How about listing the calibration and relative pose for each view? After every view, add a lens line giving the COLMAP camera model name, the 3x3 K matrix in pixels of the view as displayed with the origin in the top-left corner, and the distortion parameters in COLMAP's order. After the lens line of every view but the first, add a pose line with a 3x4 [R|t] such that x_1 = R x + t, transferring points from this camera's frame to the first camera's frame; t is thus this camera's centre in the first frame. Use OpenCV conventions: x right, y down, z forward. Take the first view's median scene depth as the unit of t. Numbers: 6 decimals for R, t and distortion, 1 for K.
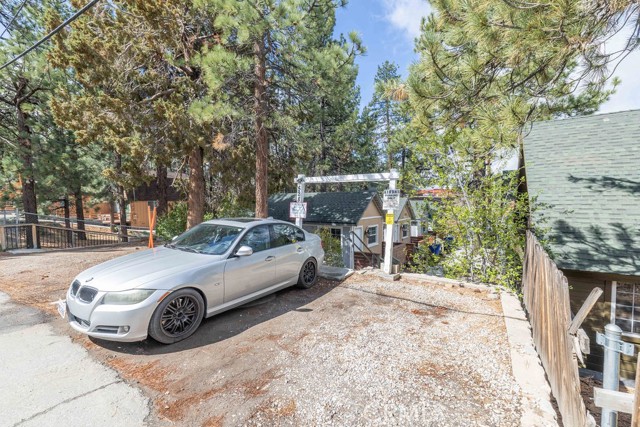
lens RADIAL K [[285.9, 0, 316.4], [0, 285.9, 215.7], [0, 0, 1]] dist [-0.001387, 0.000337]
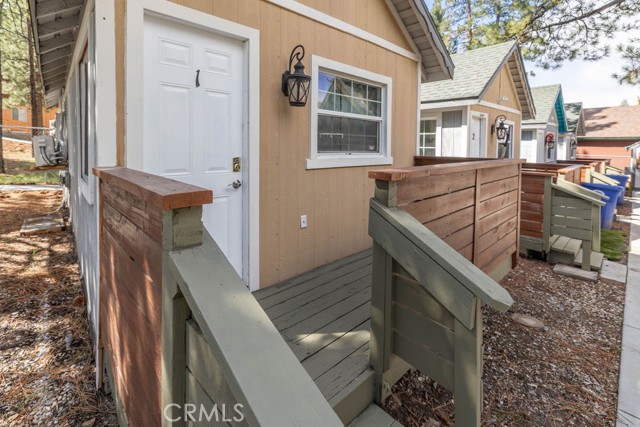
lens RADIAL K [[298.9, 0, 311.8], [0, 298.9, 151.9], [0, 0, 1]] dist [-0.000842, 0.002661]
pose [[0.969842, 0.020487, -0.242870, 0.238216], [-0.027223, 0.999331, -0.024411, 0.112387], [0.242208, 0.030287, 0.969752, 0.821629]]
